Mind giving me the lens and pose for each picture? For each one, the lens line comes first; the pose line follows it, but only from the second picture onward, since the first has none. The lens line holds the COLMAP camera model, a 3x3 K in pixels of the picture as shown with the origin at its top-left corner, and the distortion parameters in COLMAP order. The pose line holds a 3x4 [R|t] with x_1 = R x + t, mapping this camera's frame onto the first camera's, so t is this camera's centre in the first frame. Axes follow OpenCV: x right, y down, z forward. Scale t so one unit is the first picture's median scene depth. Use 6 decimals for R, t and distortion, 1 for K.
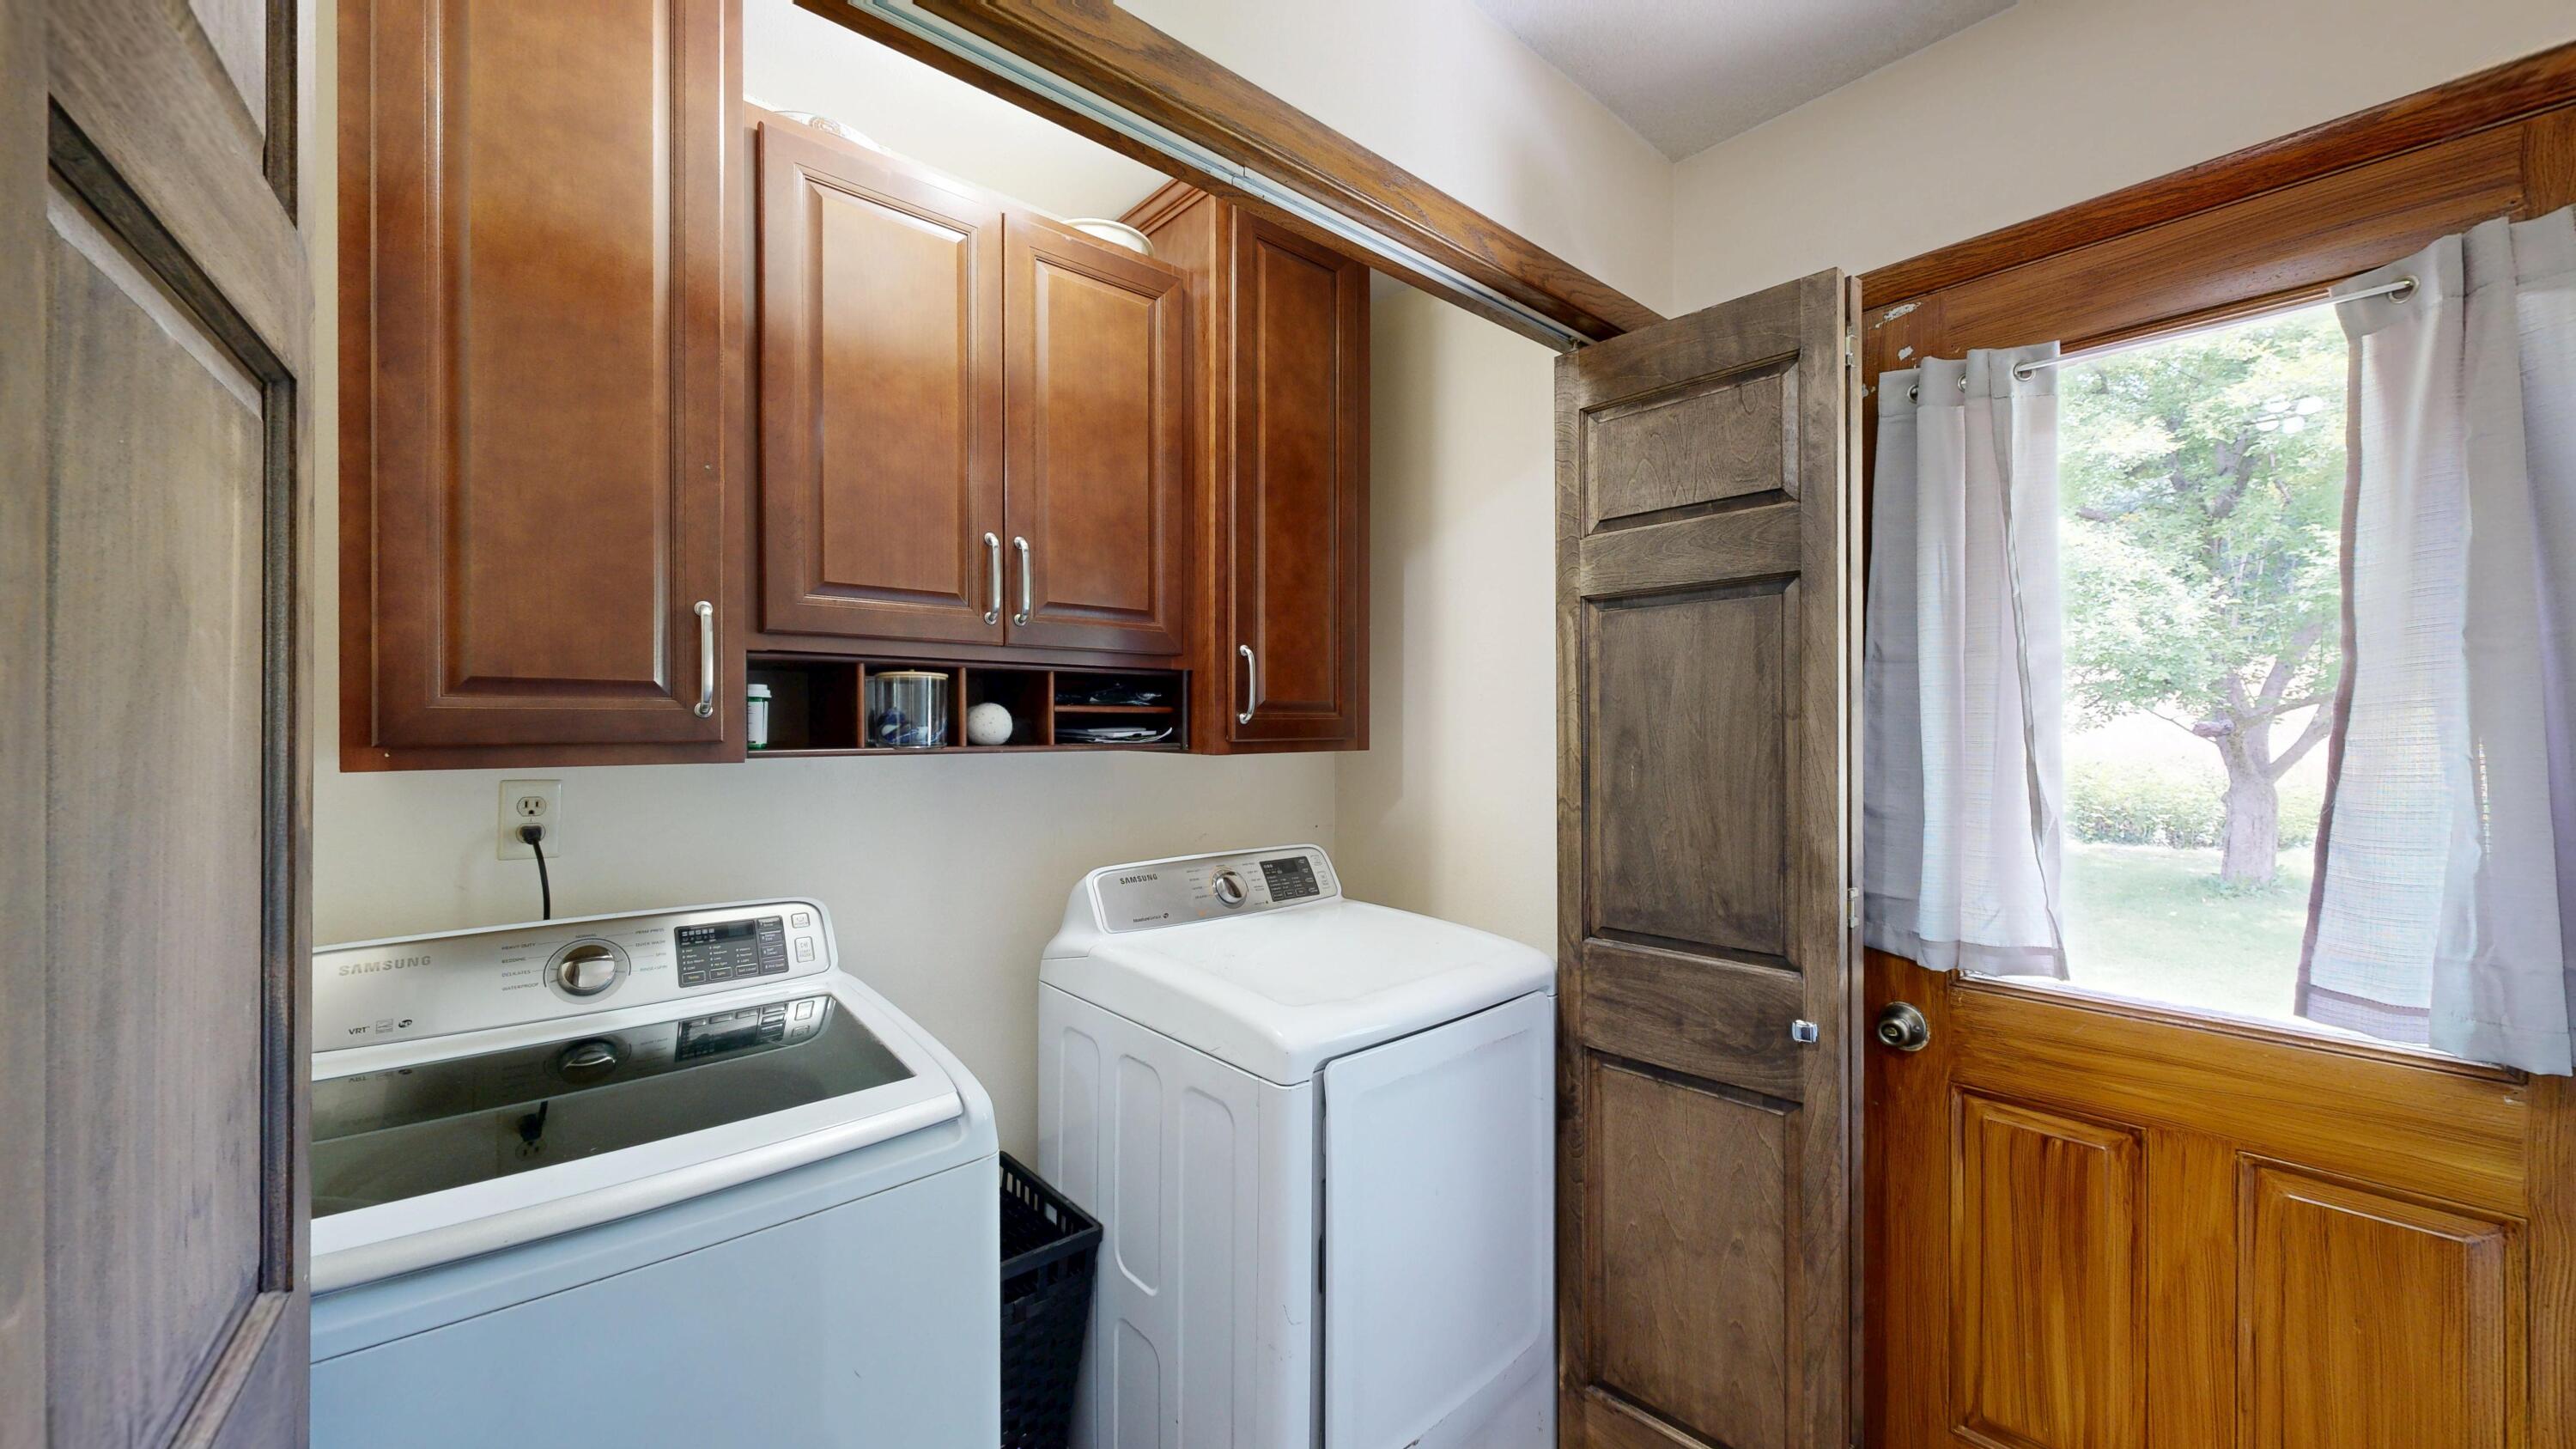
lens RADIAL K [[944.3, 0, 1287.1], [0, 944.3, 728.0], [0, 0, 1]] dist [-0.000402, -0.000160]
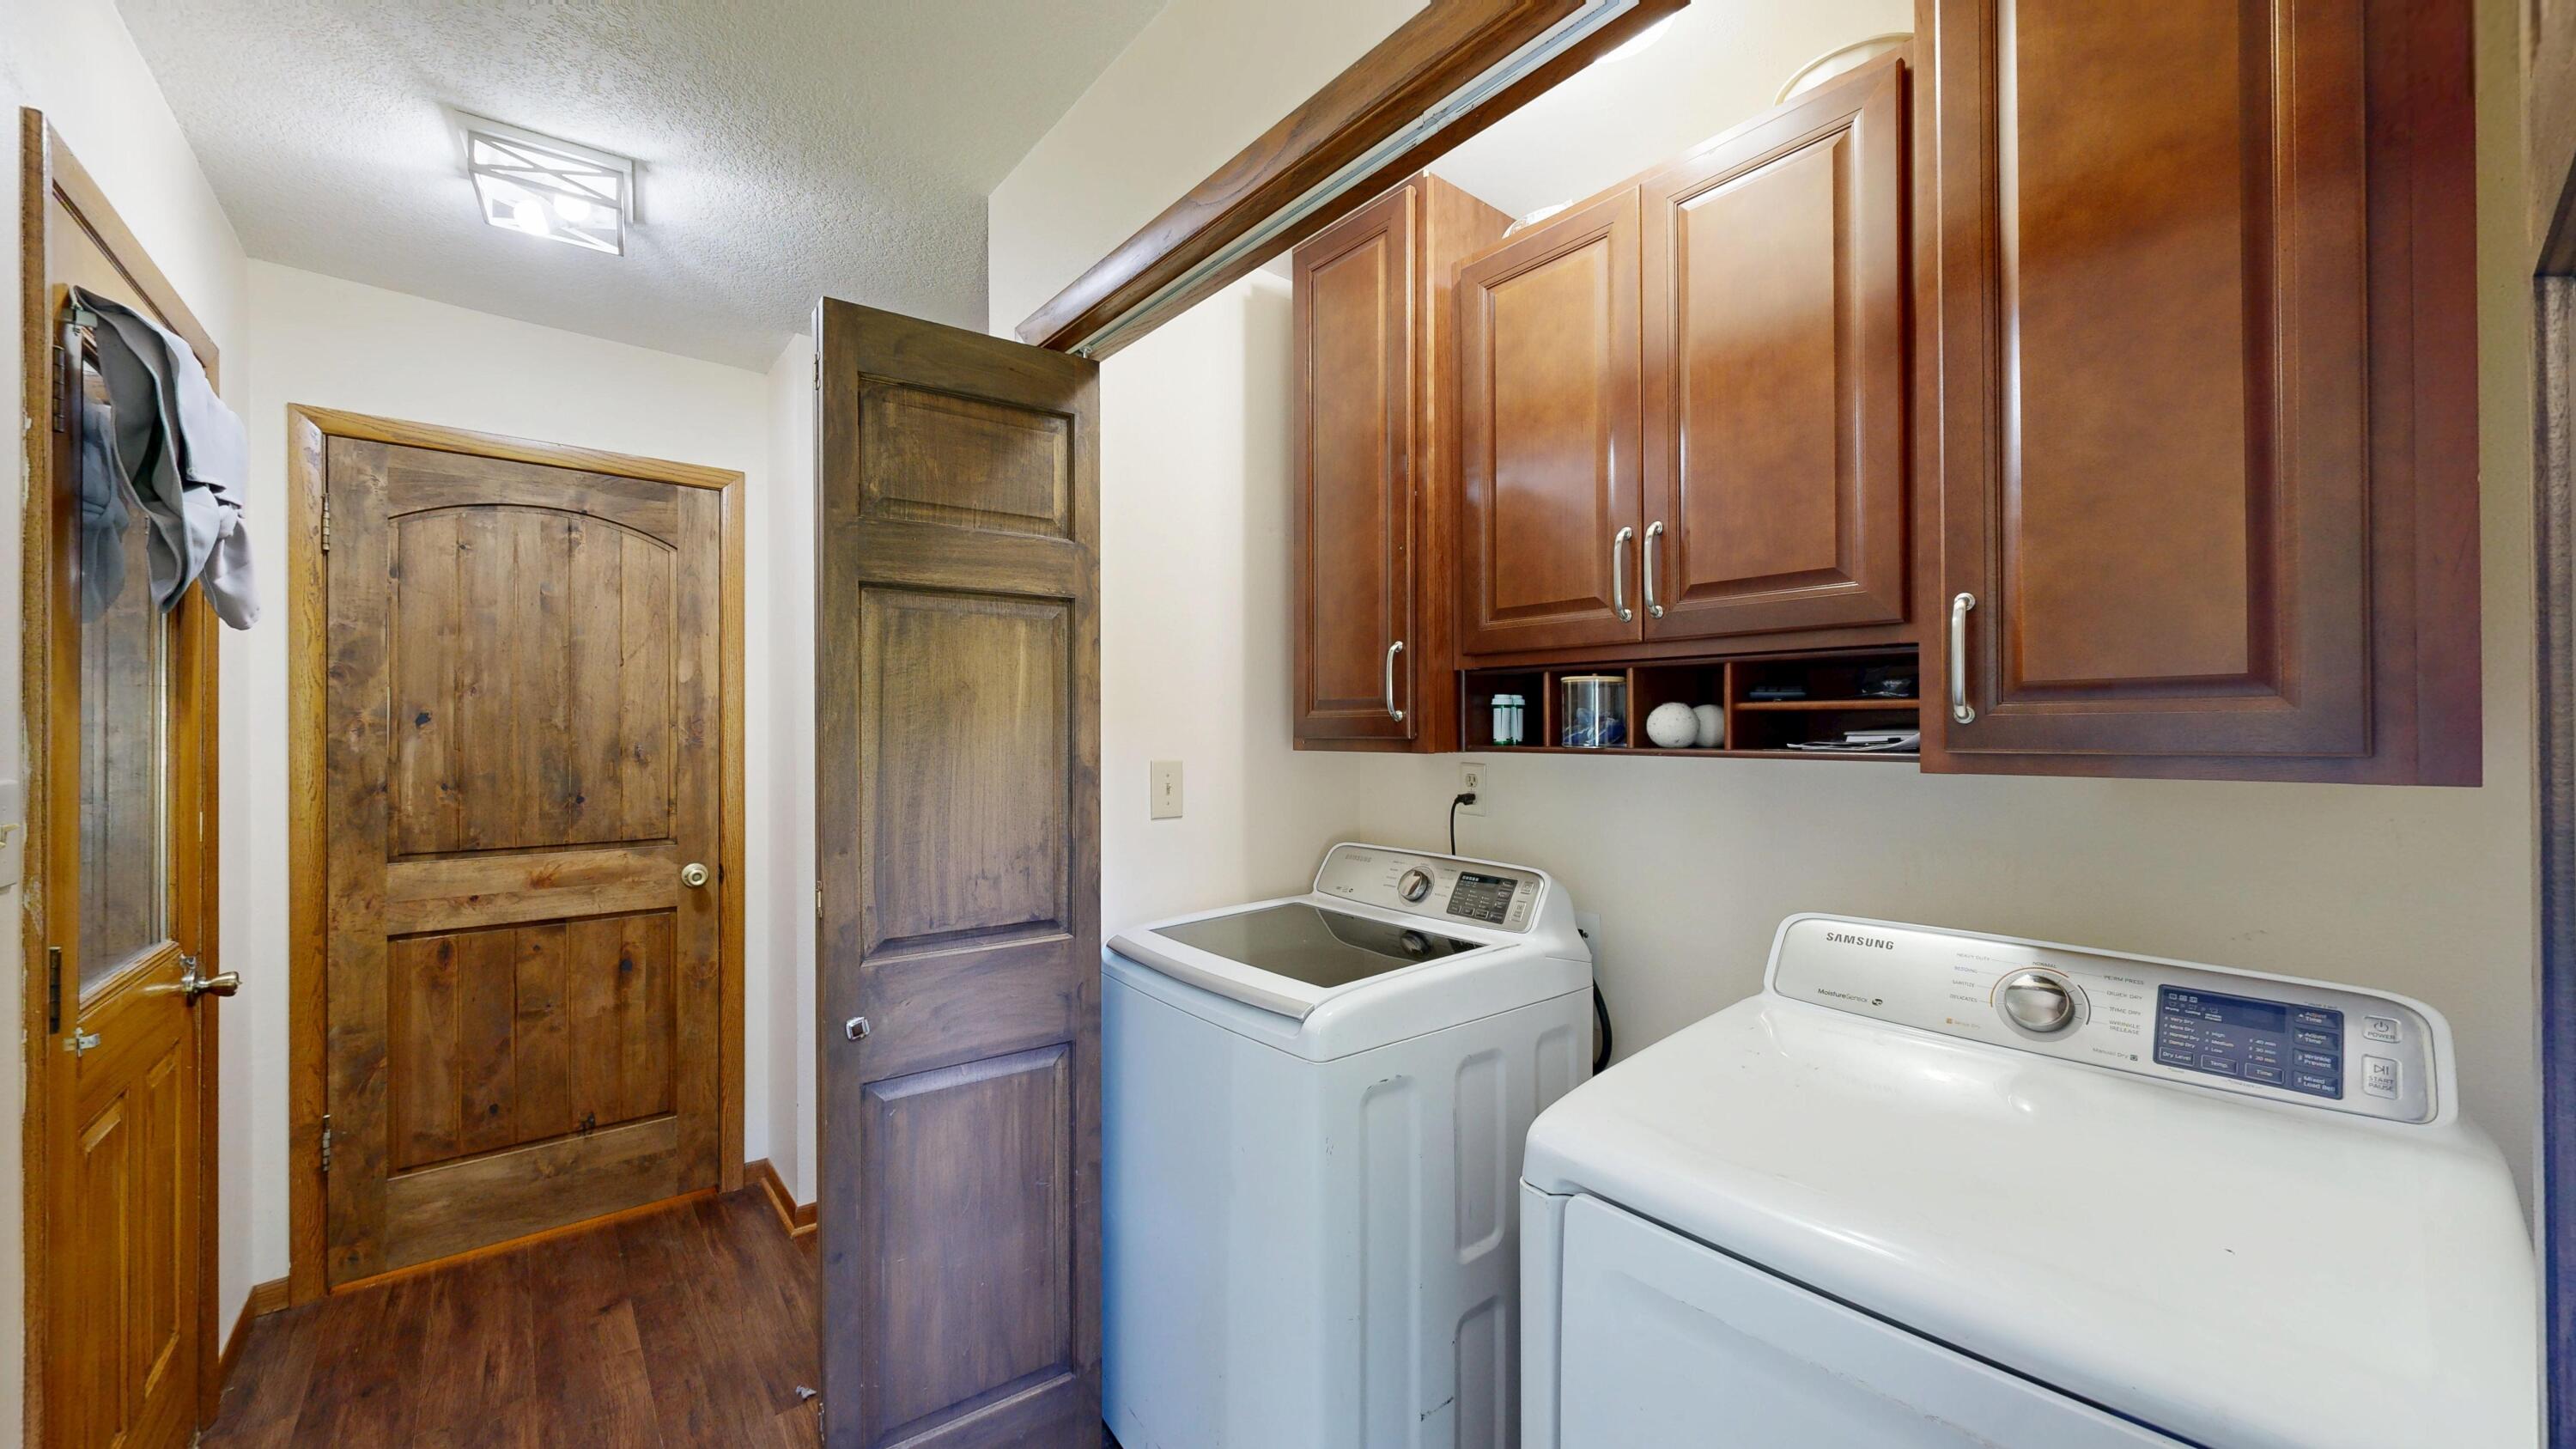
lens RADIAL K [[944.3, 0, 1287.1], [0, 944.3, 728.0], [0, 0, 1]] dist [-0.000402, -0.000160]
pose [[-0.020054, -0.001195, -0.999798, 0.647062], [-0.000533, 0.999999, -0.001184, -0.000379], [0.999799, 0.000509, -0.020054, 0.662065]]
